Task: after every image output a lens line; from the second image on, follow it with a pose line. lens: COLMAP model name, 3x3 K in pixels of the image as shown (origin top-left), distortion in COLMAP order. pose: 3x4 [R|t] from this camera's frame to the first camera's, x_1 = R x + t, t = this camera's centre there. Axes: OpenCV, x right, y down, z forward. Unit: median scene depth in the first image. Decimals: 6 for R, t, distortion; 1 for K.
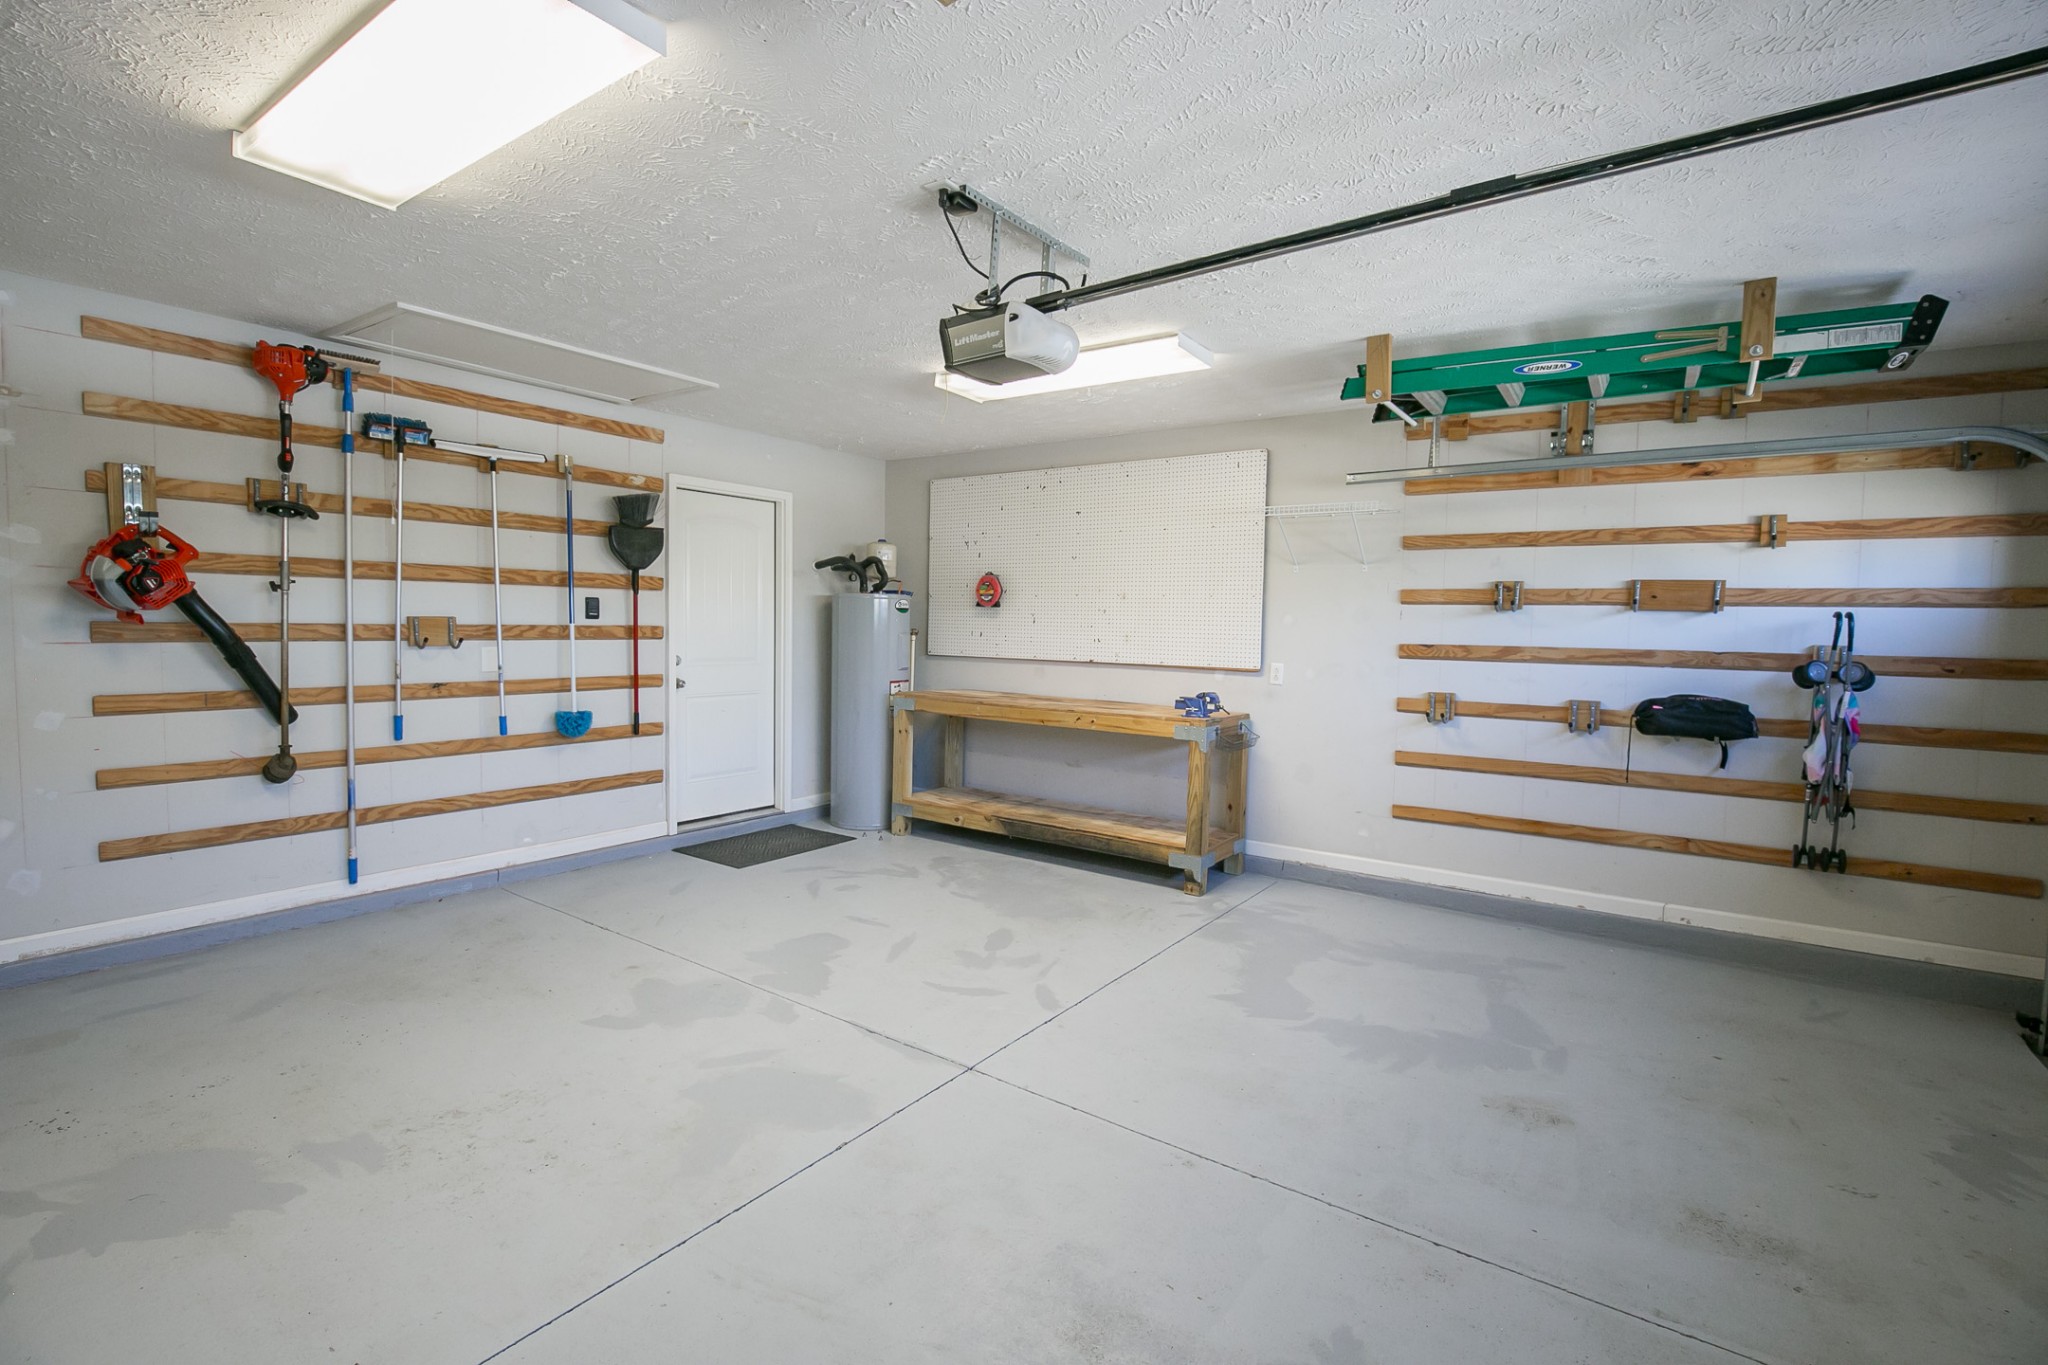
lens RADIAL K [[937.6, 0, 1024.0], [0, 937.6, 682.5], [0, 0, 1]] dist [-0.034412, 0.006266]
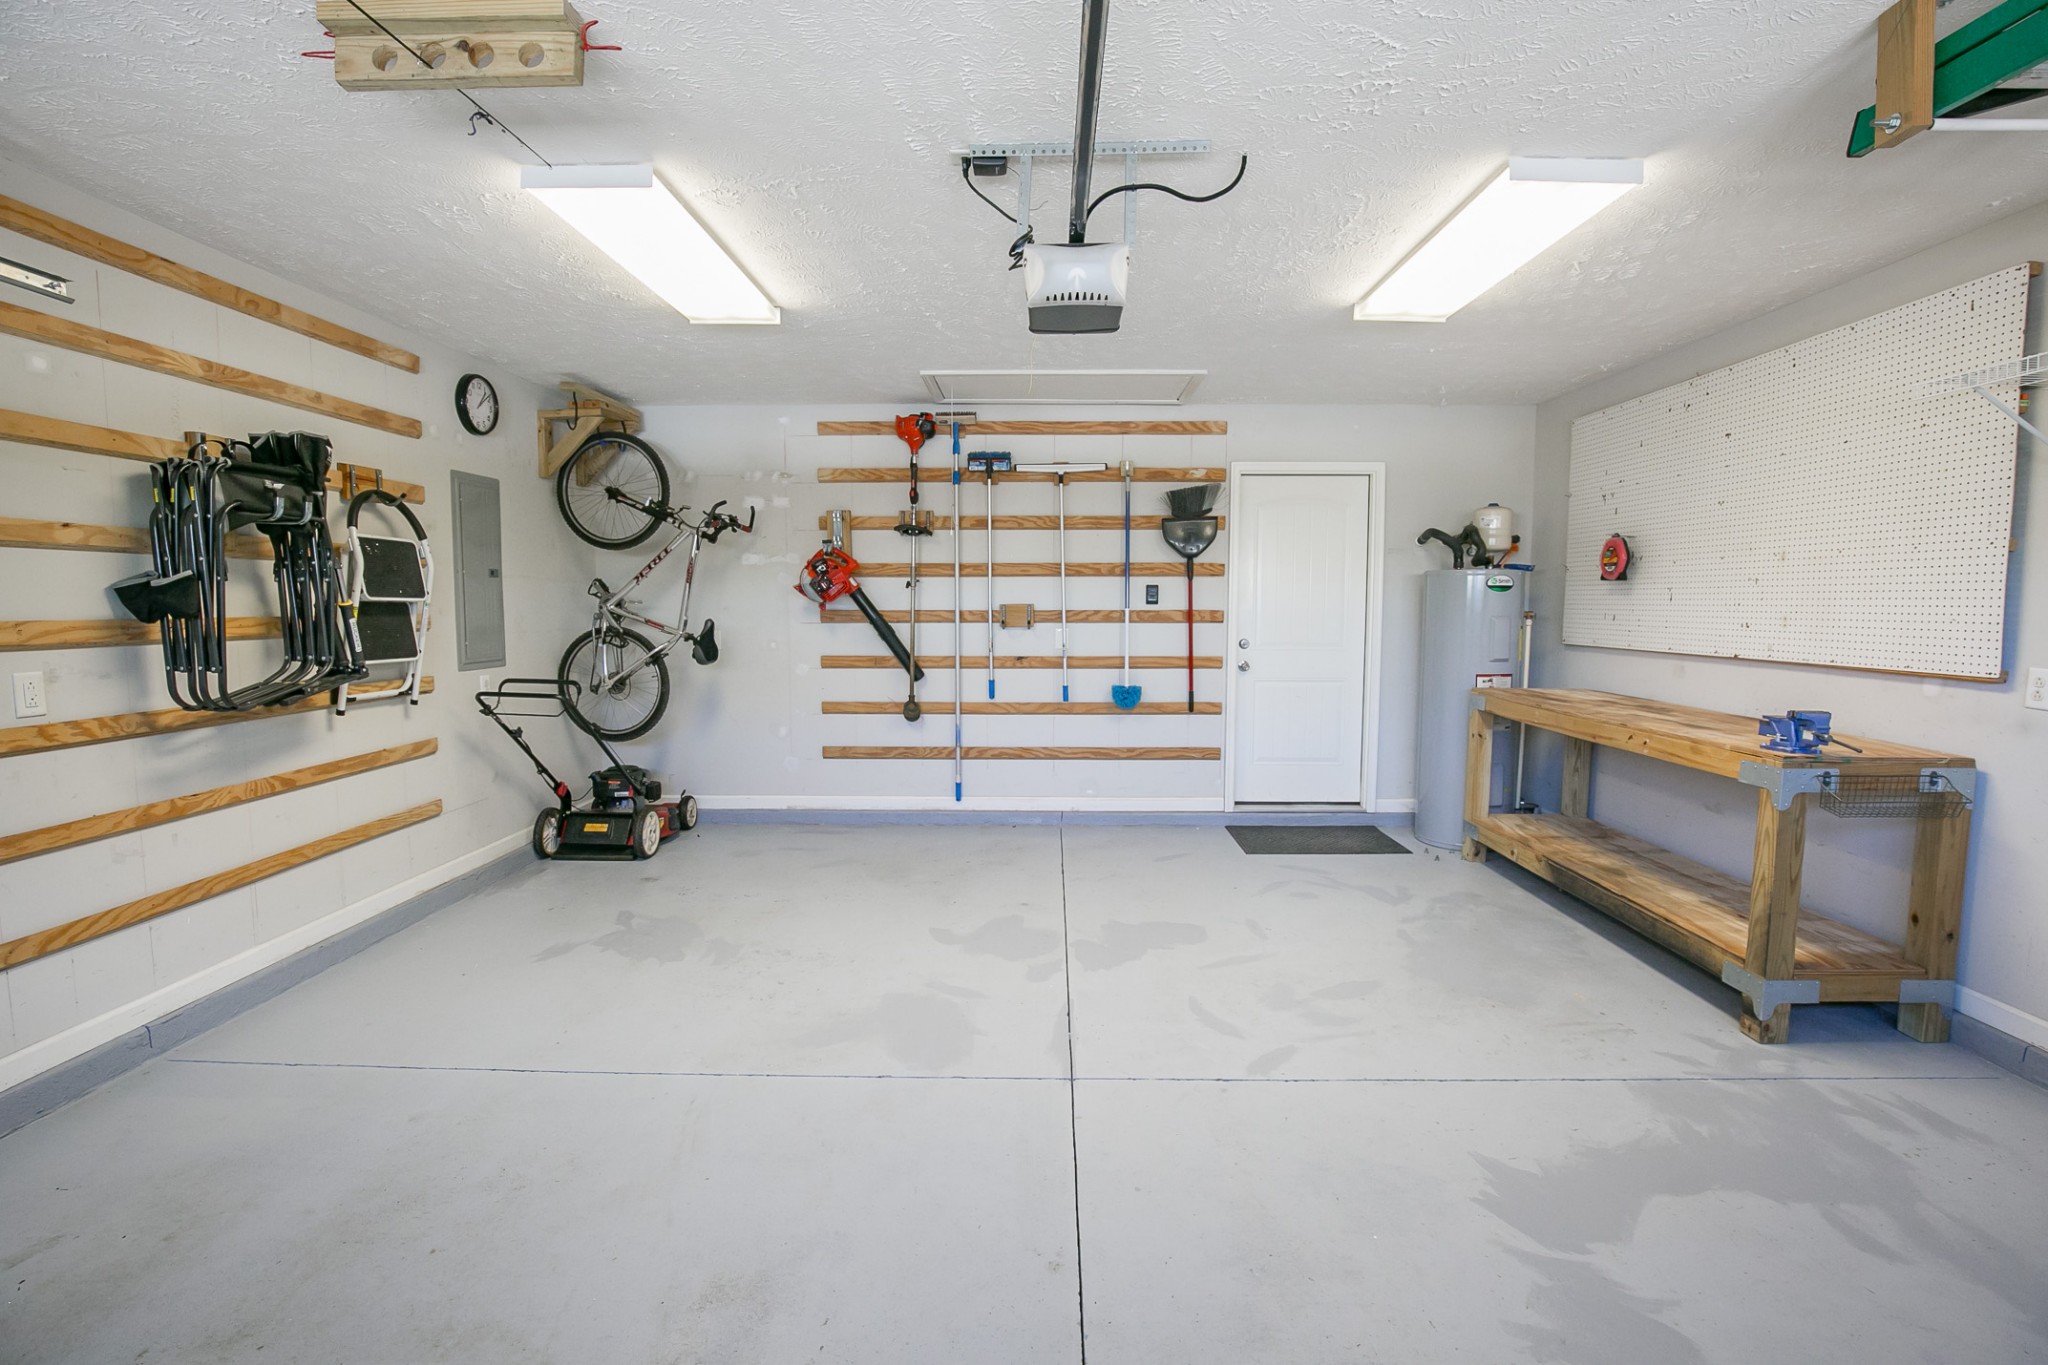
lens RADIAL K [[937.6, 0, 1024.0], [0, 937.6, 682.5], [0, 0, 1]] dist [-0.034412, 0.006266]
pose [[0.555795, 0.050694, -0.829772, 0.421921], [-0.042491, 0.998567, 0.032546, -0.005468], [0.830233, 0.017169, 0.557152, 0.275582]]
